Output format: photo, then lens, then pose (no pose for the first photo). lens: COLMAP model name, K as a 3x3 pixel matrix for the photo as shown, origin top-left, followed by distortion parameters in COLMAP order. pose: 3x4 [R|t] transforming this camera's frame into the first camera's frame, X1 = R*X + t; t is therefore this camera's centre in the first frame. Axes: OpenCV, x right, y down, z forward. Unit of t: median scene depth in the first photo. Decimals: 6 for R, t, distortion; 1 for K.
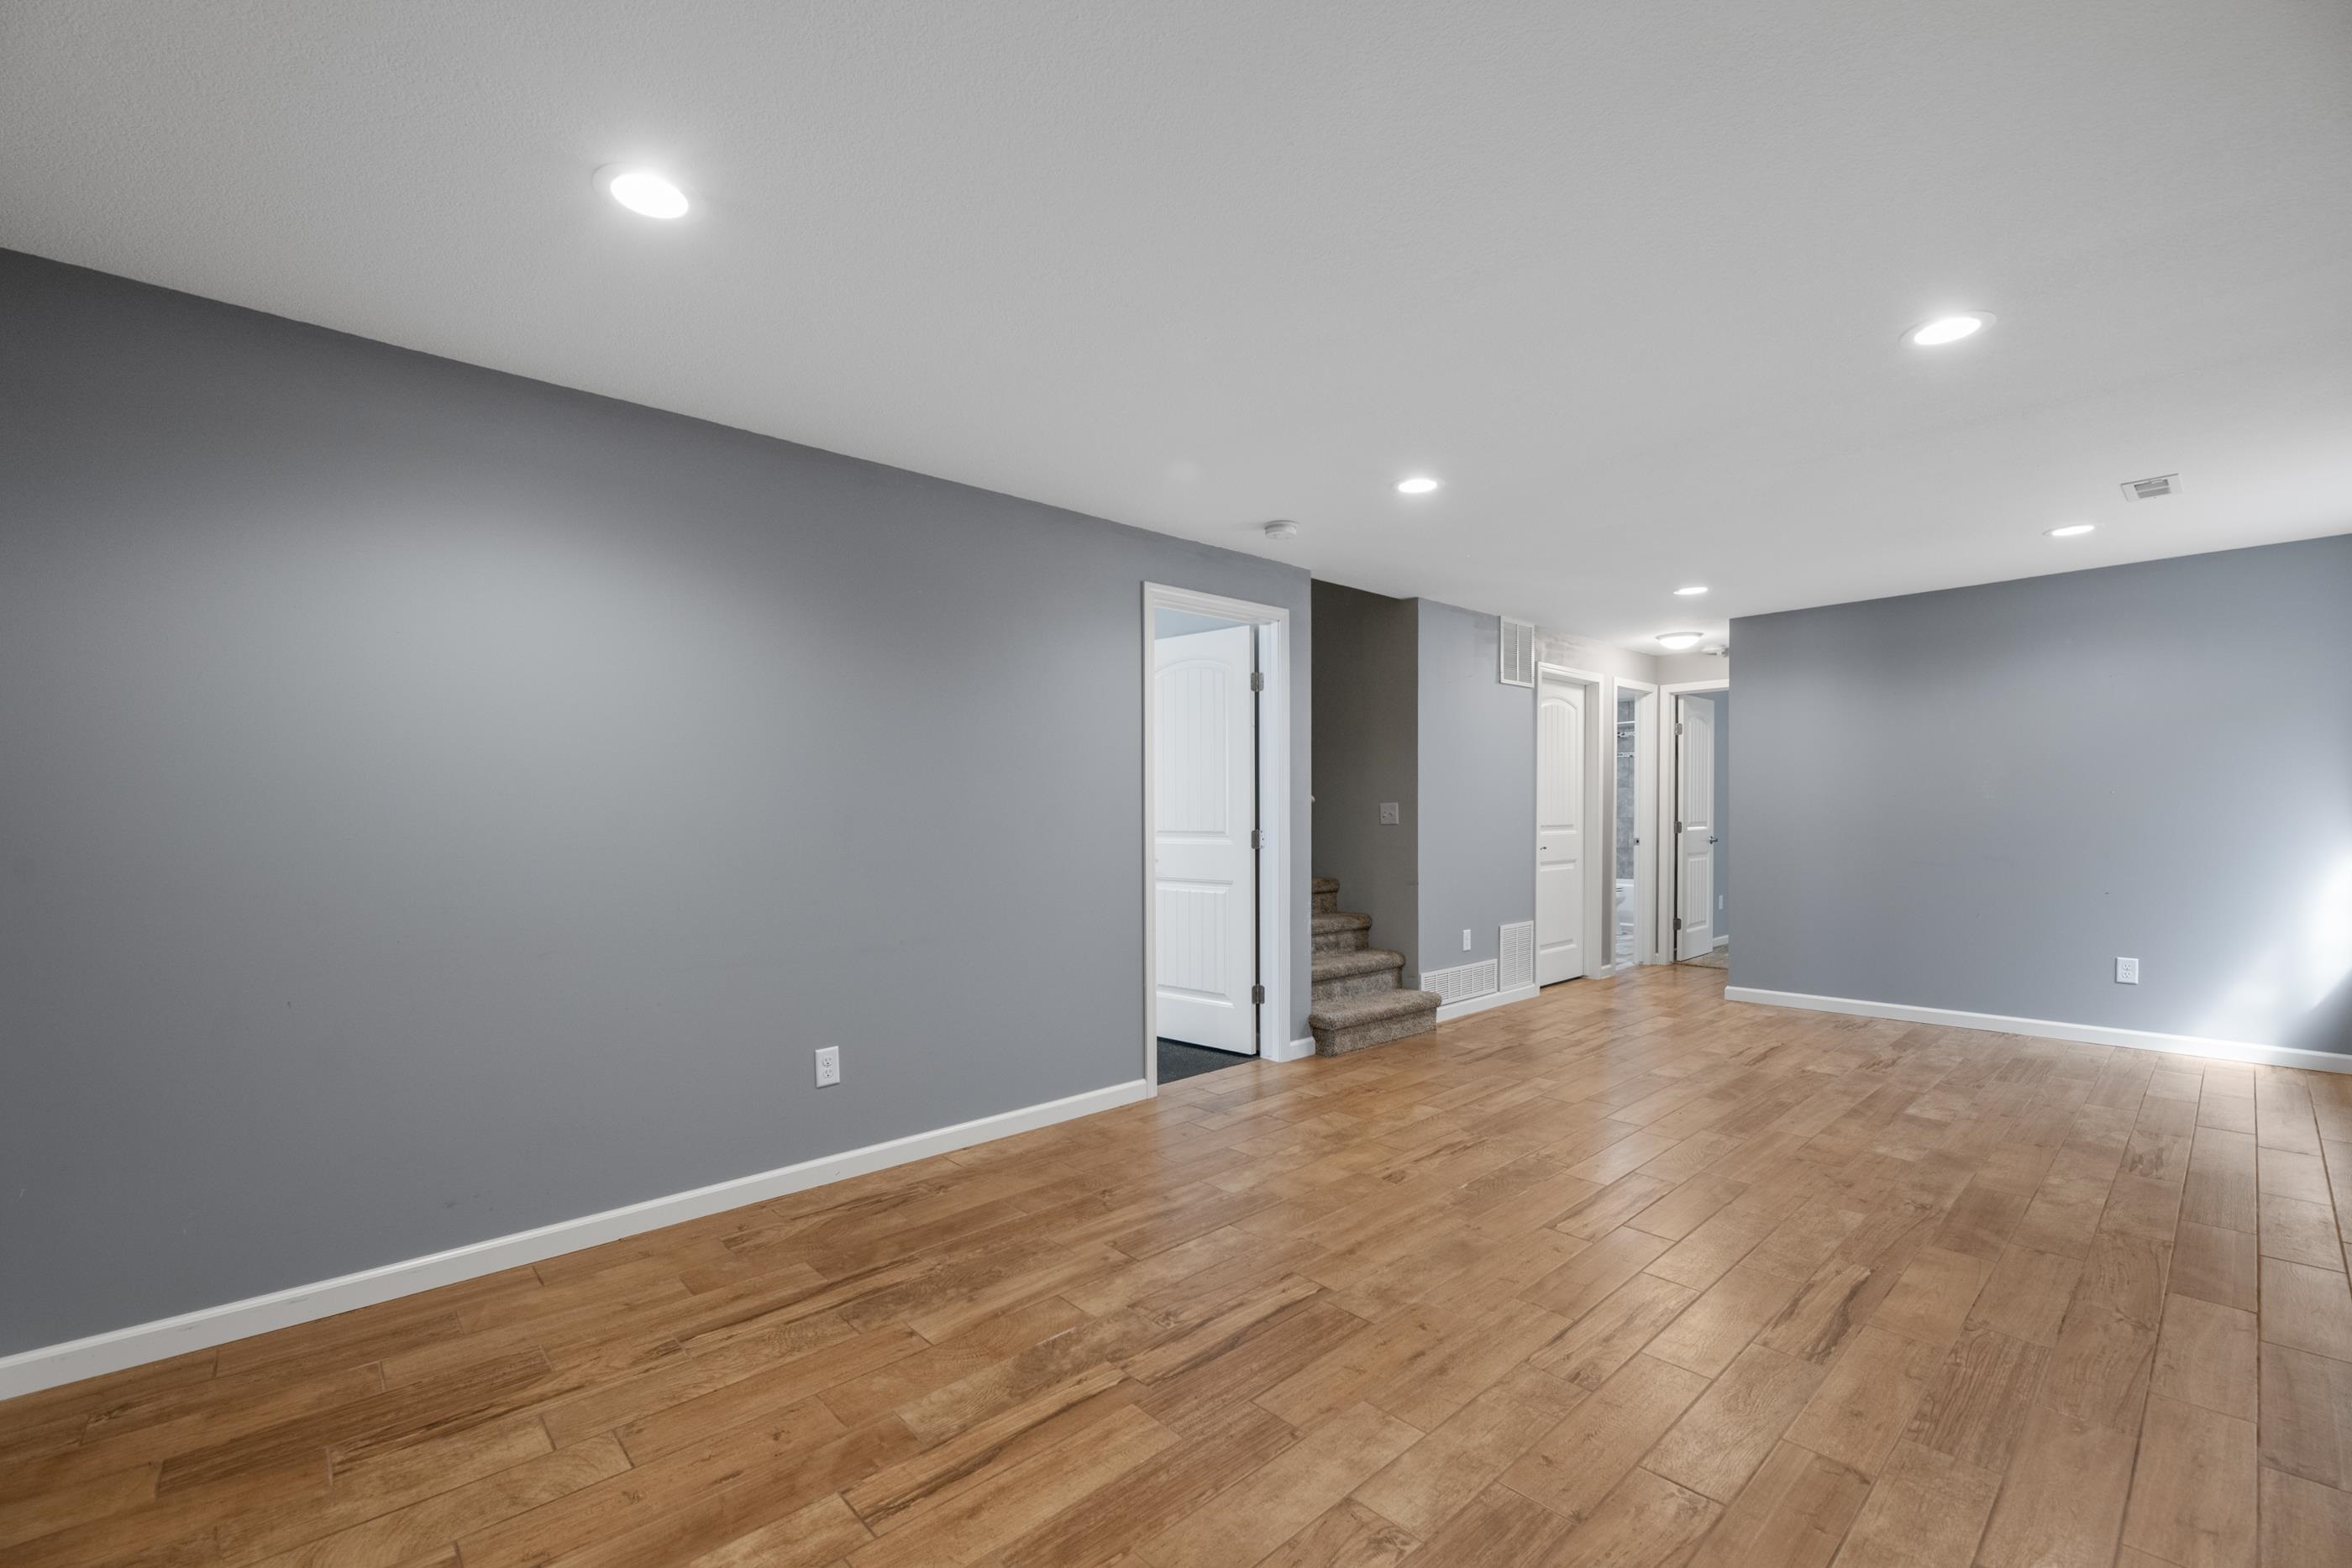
lens RADIAL K [[981.6, 0, 1173.8], [0, 981.6, 783.2], [0, 0, 1]] dist [-0.000348, -0.002975]
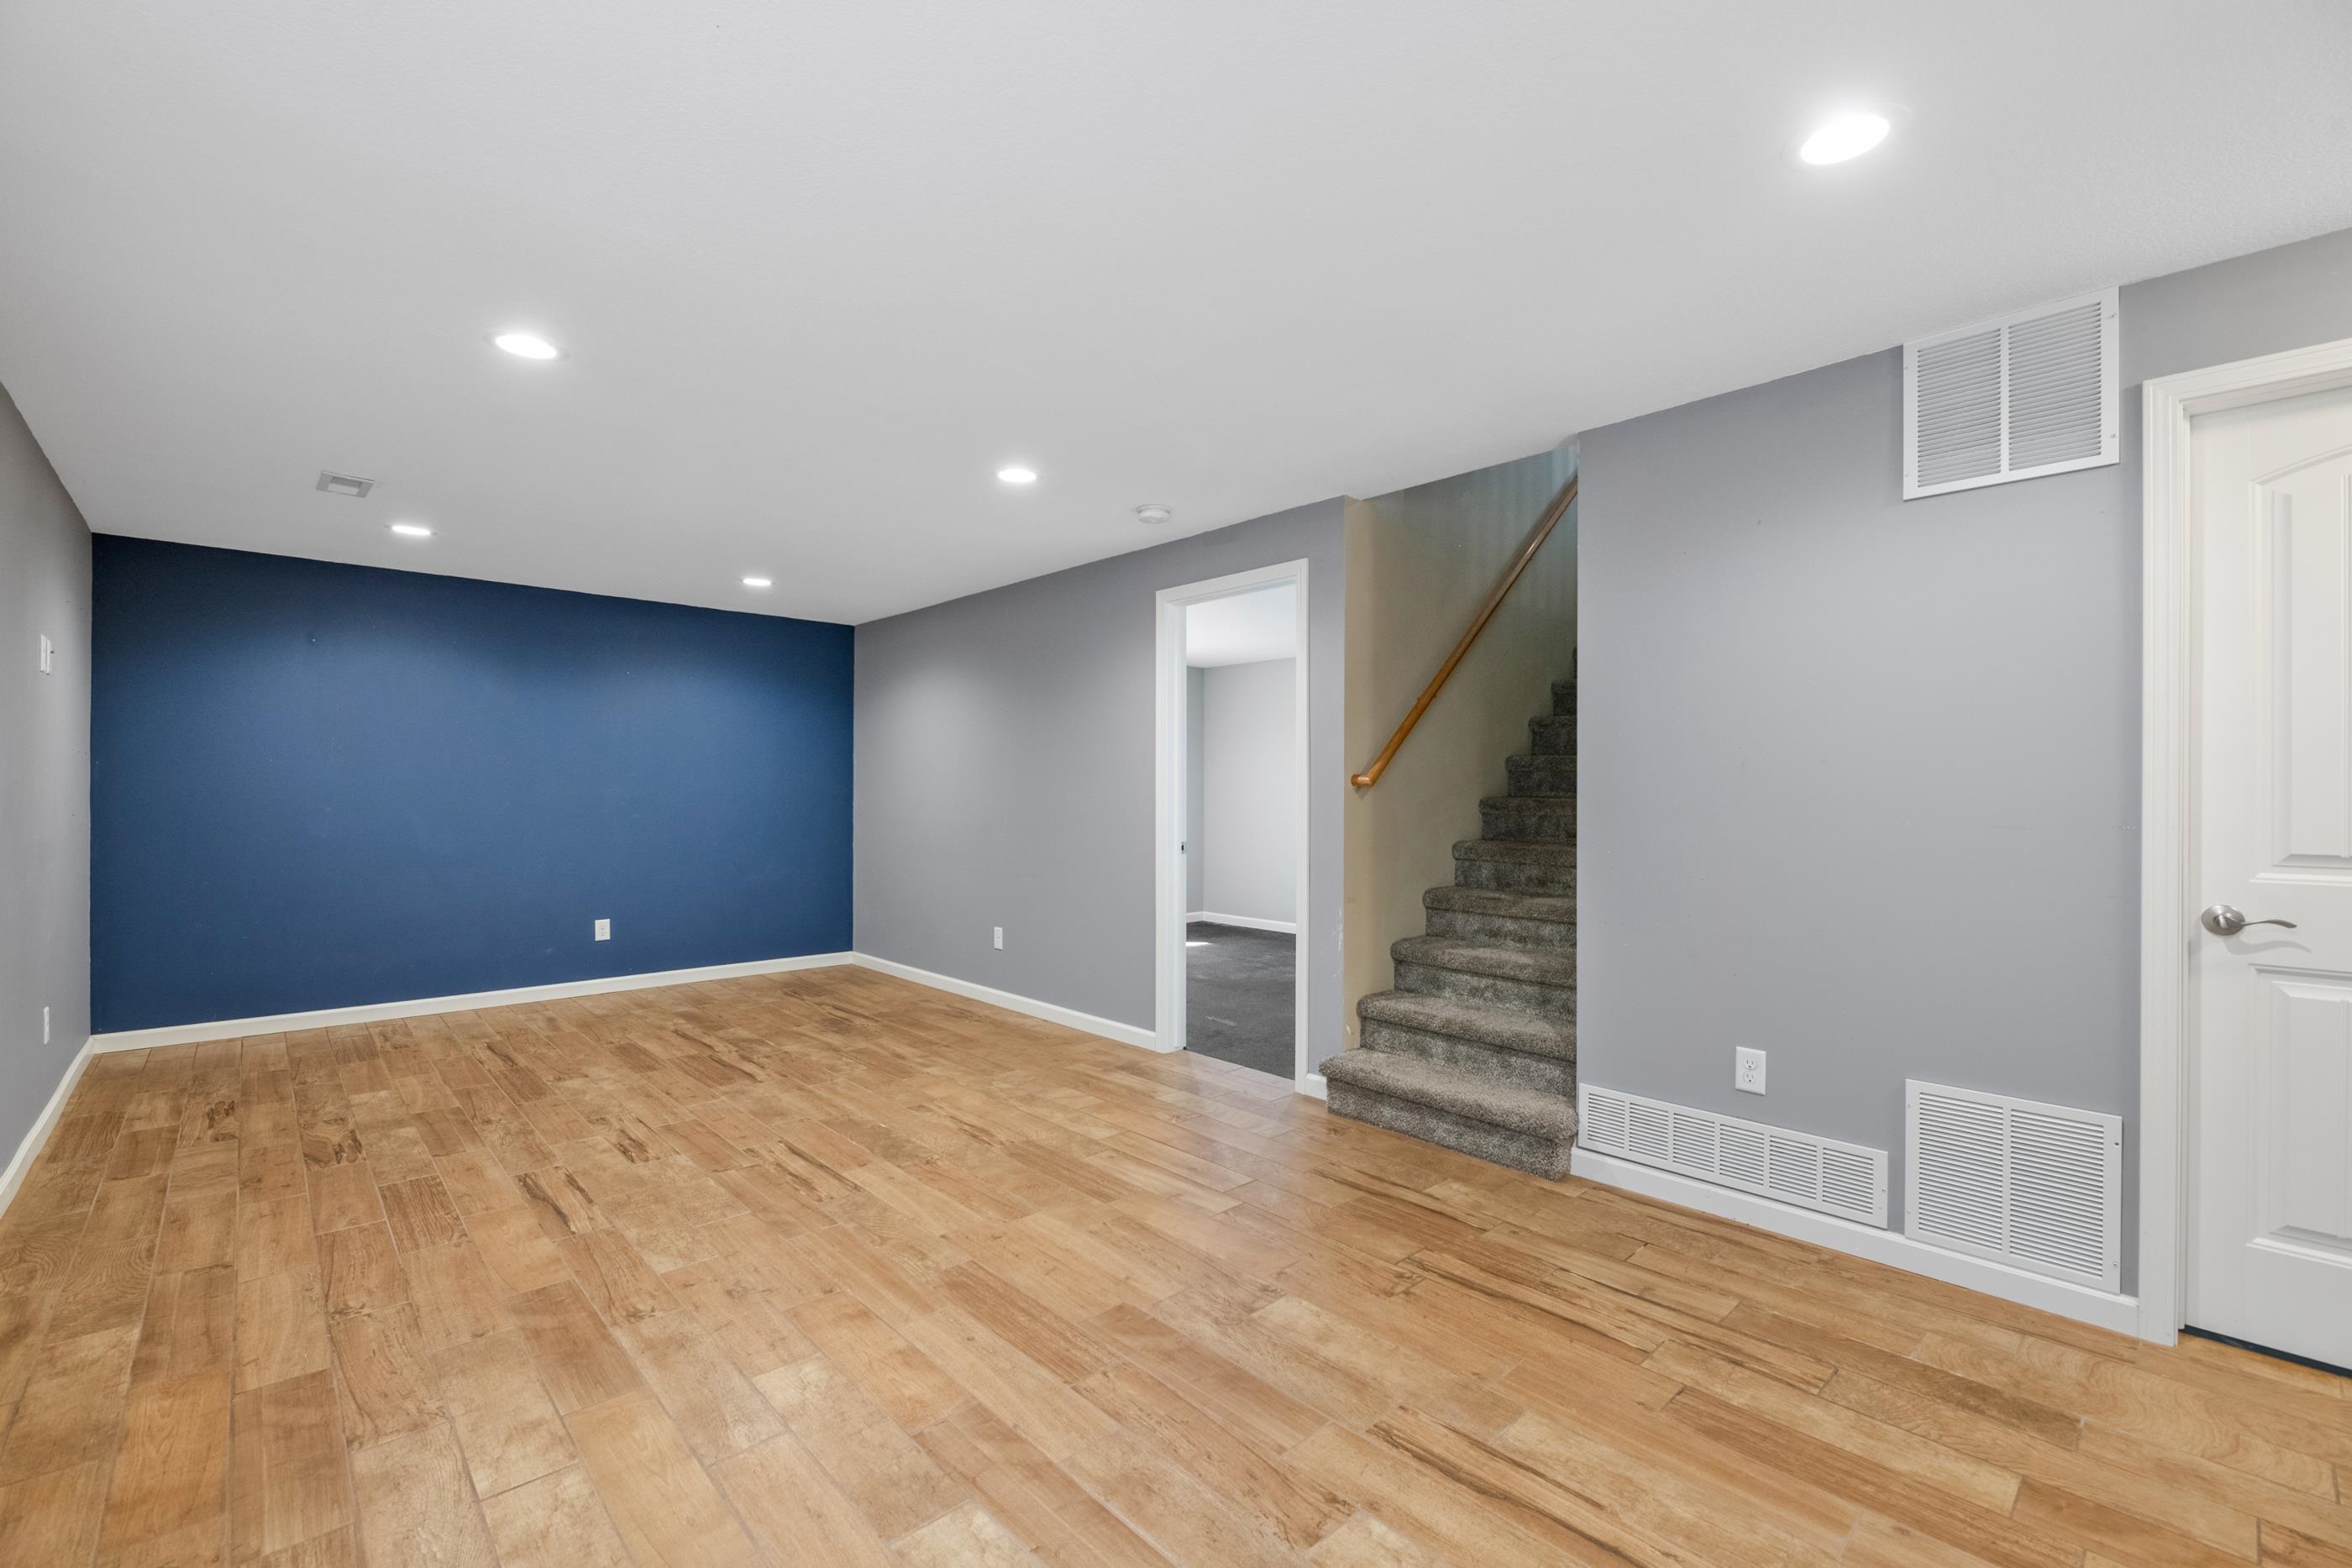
lens RADIAL K [[990.9, 0, 1176.0], [0, 990.9, 784.0], [0, 0, 1]] dist [-0.006786, -0.000028]
pose [[0.016405, 0.001072, -0.999865, 1.267801], [0.026156, 0.999657, 0.001501, 0.018908], [0.999523, -0.026177, 0.016371, 1.165285]]
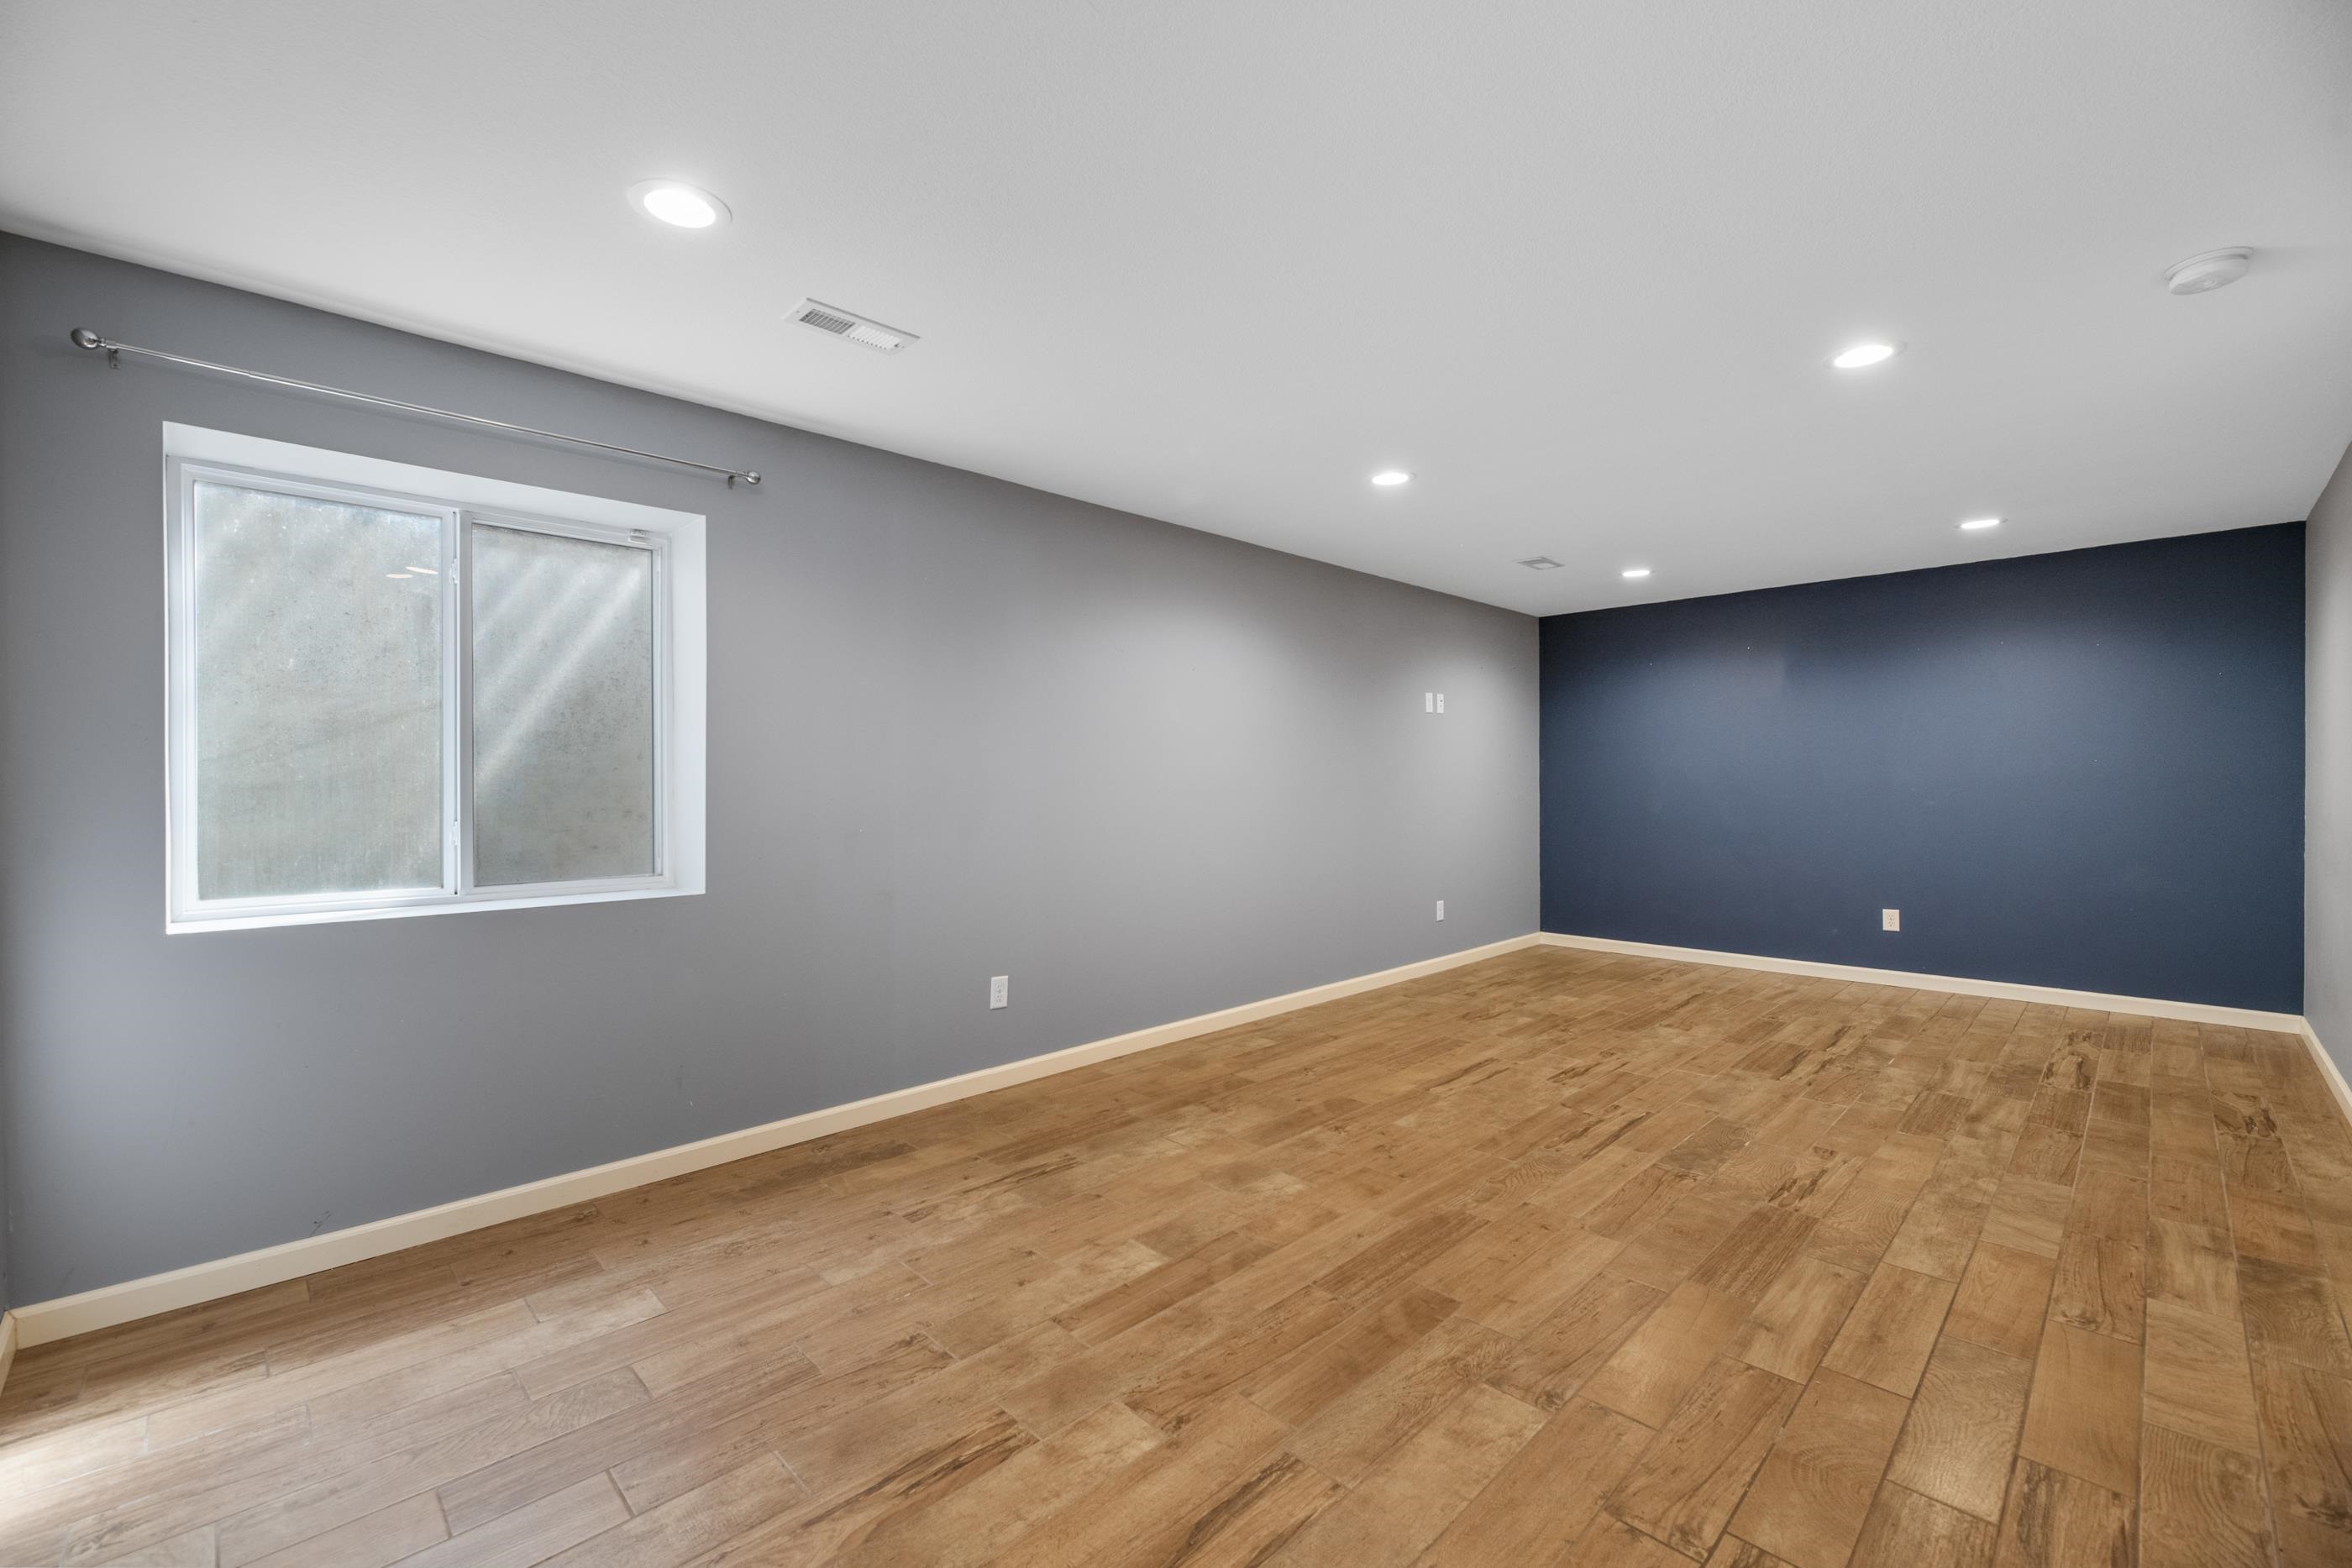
lens RADIAL K [[981.6, 0, 1173.8], [0, 981.6, 783.2], [0, 0, 1]] dist [-0.000348, -0.002975]
pose [[-0.998999, 0.012338, -0.043006, 0.818261], [0.013428, 0.999593, -0.025154, 0.044746], [0.042679, -0.025706, -0.998758, 1.758799]]
